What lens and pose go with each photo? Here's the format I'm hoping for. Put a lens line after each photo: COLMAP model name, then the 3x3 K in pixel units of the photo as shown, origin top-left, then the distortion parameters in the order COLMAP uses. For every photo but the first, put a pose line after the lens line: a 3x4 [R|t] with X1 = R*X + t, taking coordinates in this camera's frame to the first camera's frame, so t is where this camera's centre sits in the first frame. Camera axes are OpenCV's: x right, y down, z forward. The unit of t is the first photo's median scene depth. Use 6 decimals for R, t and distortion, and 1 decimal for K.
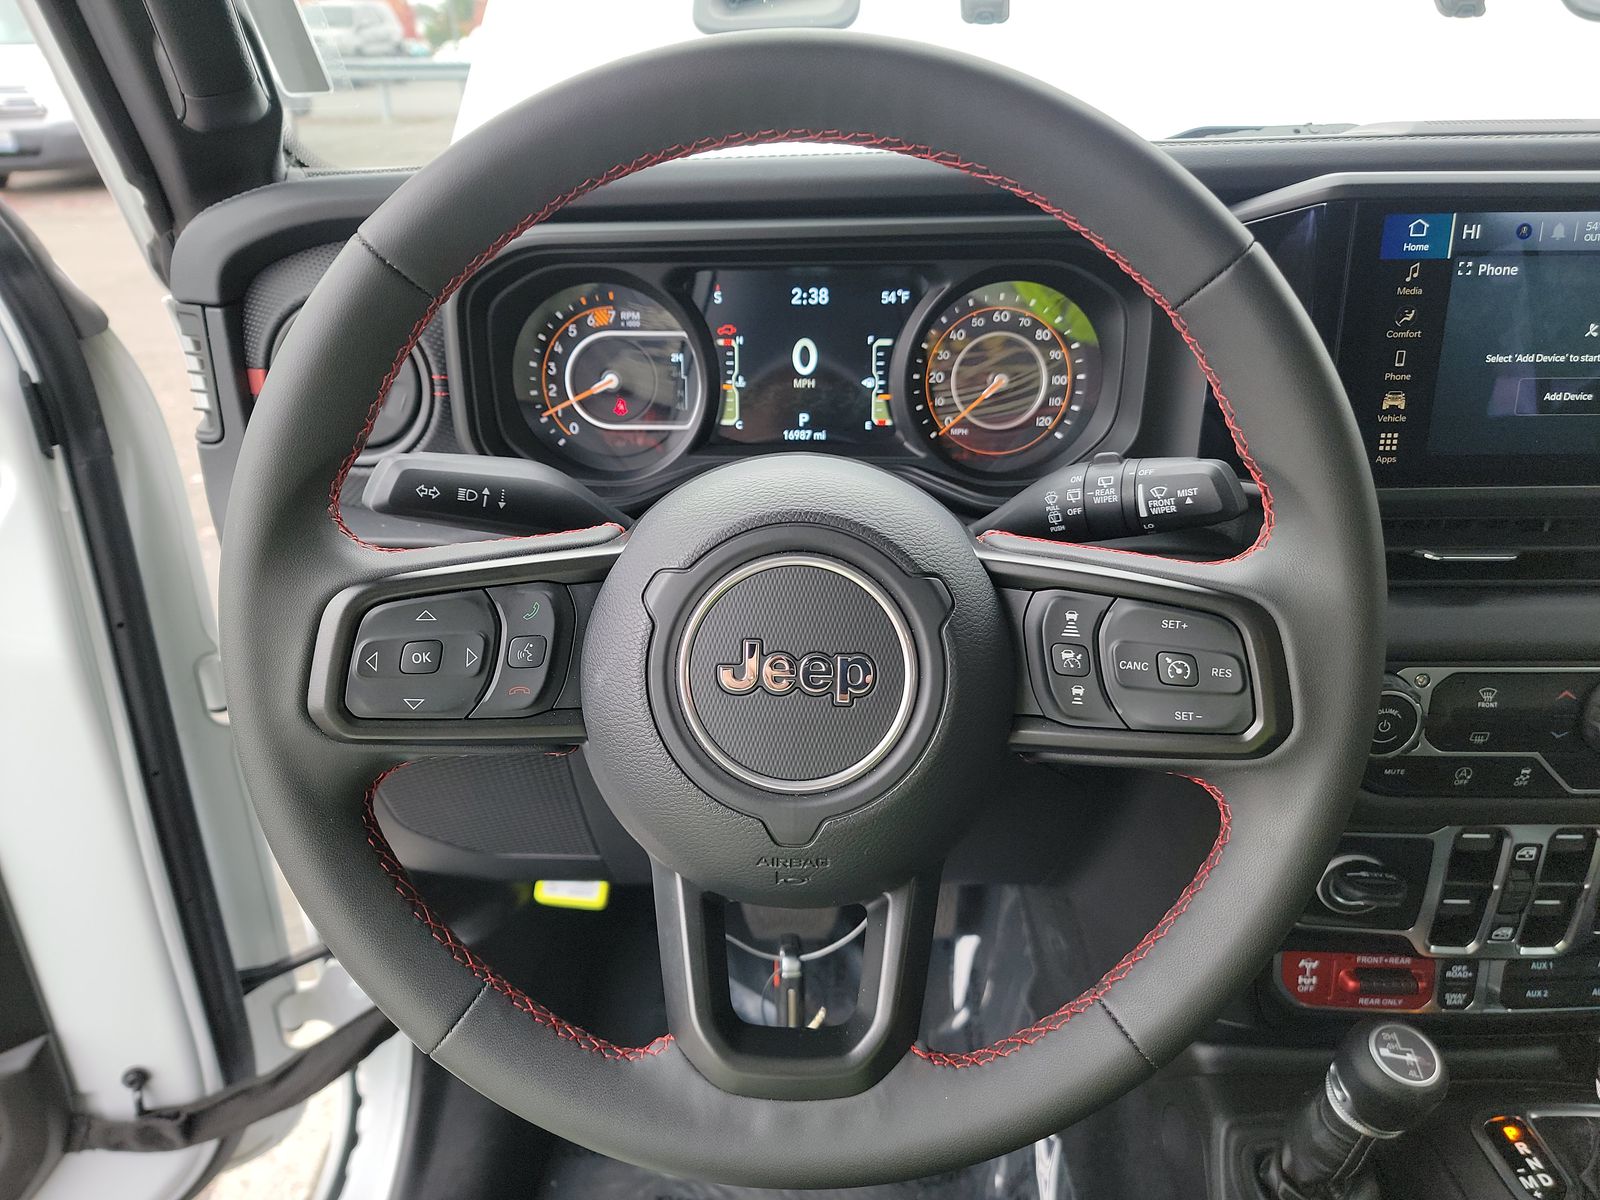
lens RADIAL K [[1152.9, 0, 795.4], [0, 1152.9, 654.4], [0, 0, 1]] dist [0.018919, -0.007702]
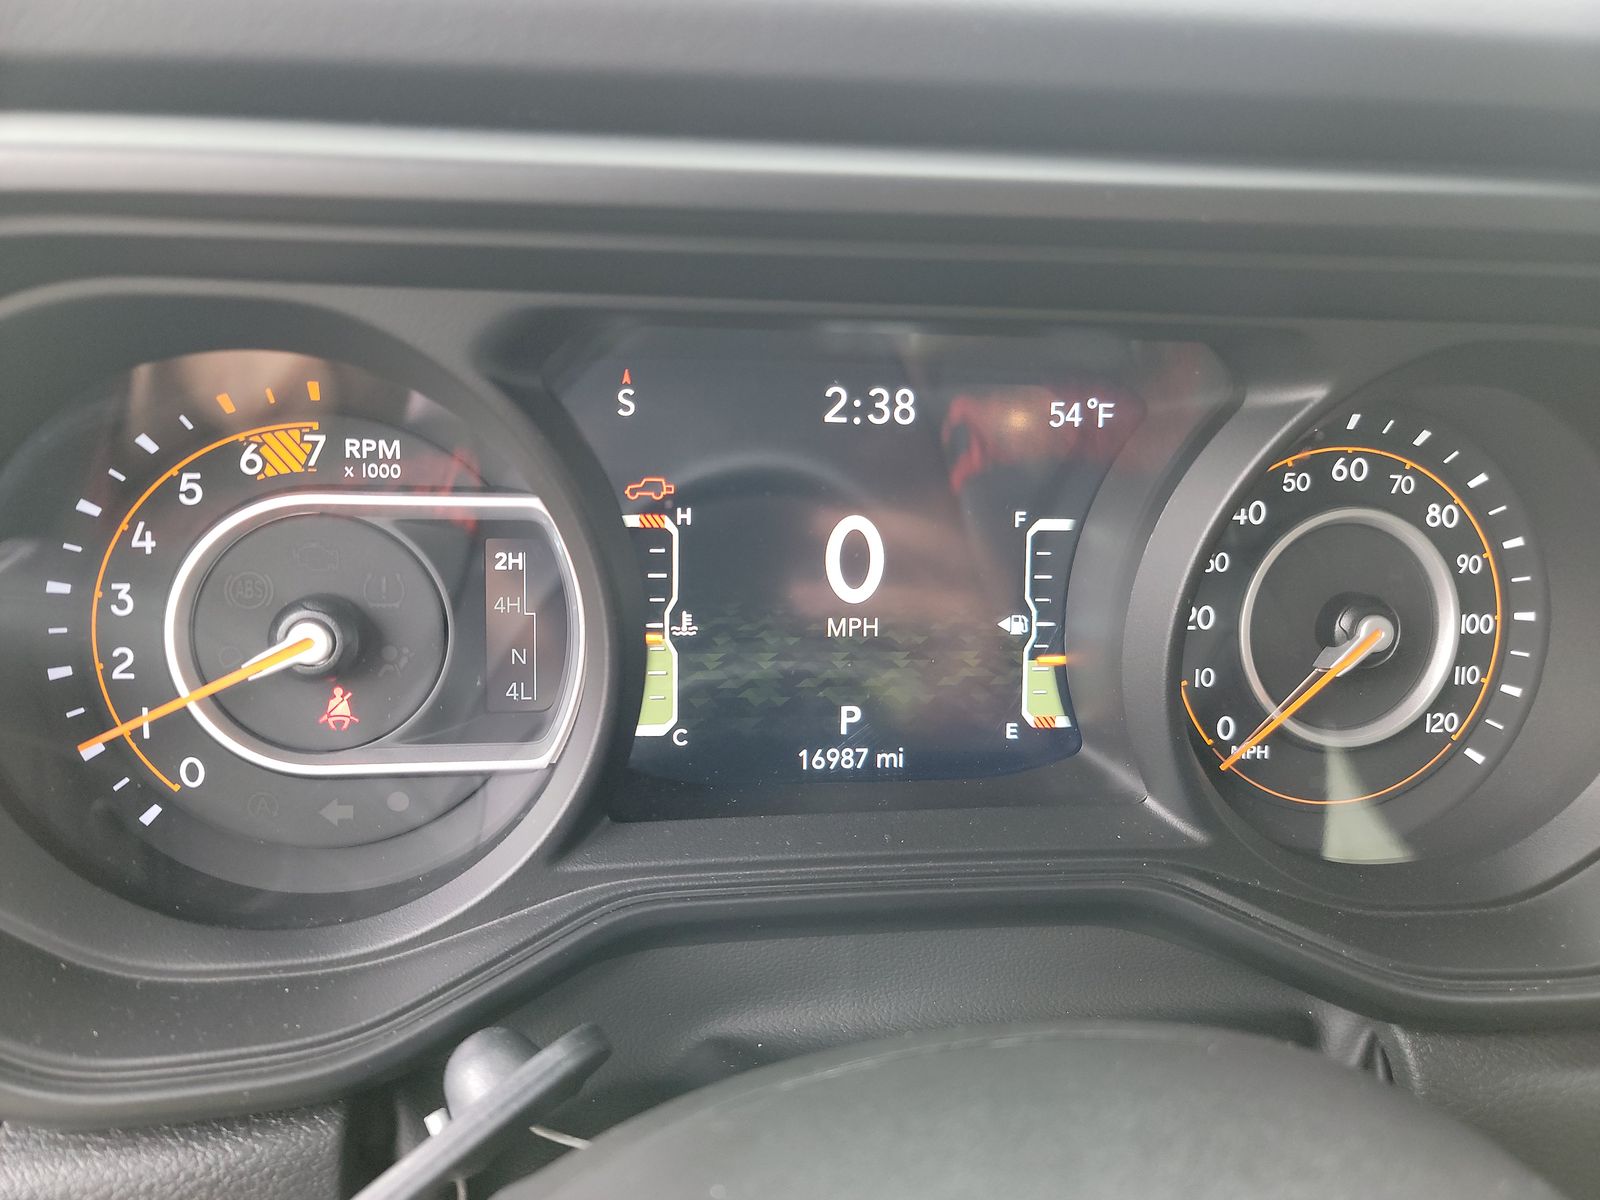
lens RADIAL K [[1154.5, 0, 800.0], [0, 1154.5, 600.0], [0, 0, 1]] dist [-0.003204, -0.002320]
pose [[0.984005, -0.003016, 0.178114, -0.078945], [0.023615, 0.993241, -0.113645, -0.205221], [-0.176568, 0.116033, 0.977425, 0.643835]]
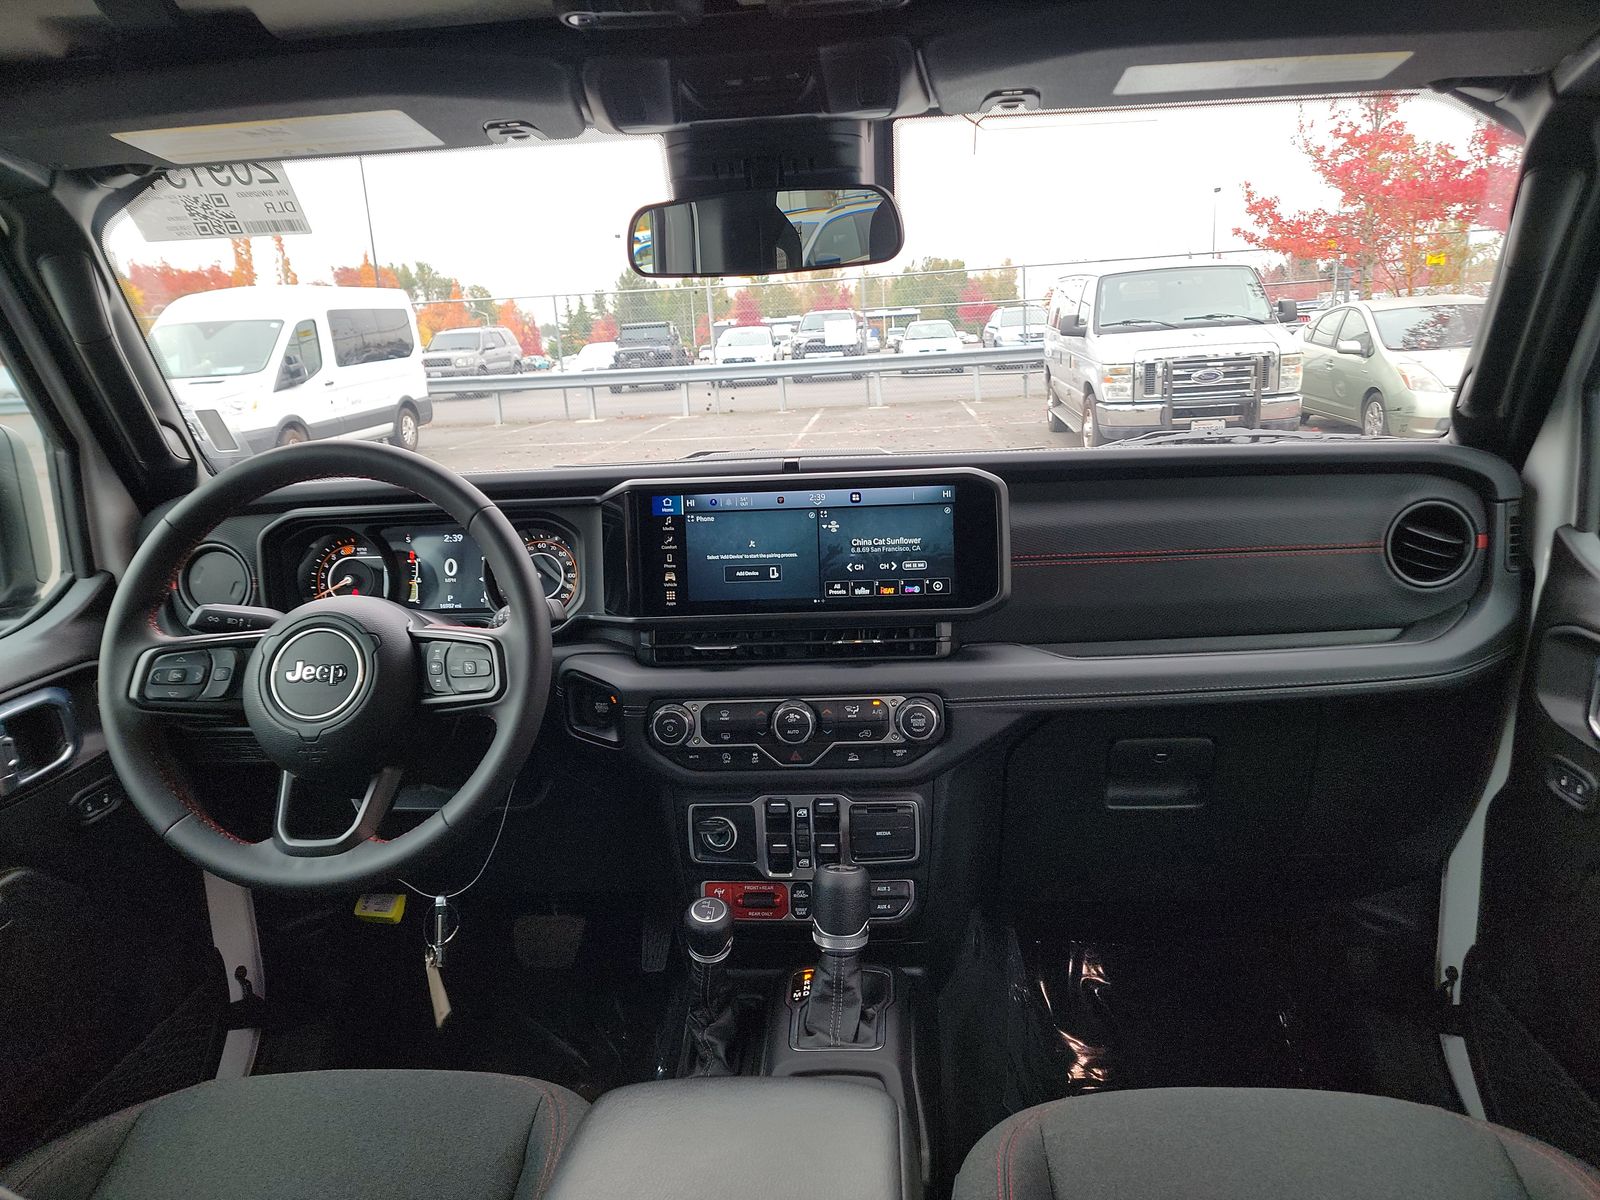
lens RADIAL K [[1120.1, 0, 800.0], [0, 1120.1, 600.0], [0, 0, 1]] dist [0.041201, 0.001864]
pose [[0.997722, -0.020089, -0.064396, 0.748671], [0.002565, 0.965236, -0.261368, 0.312547], [0.067408, 0.260608, 0.963089, -0.834352]]
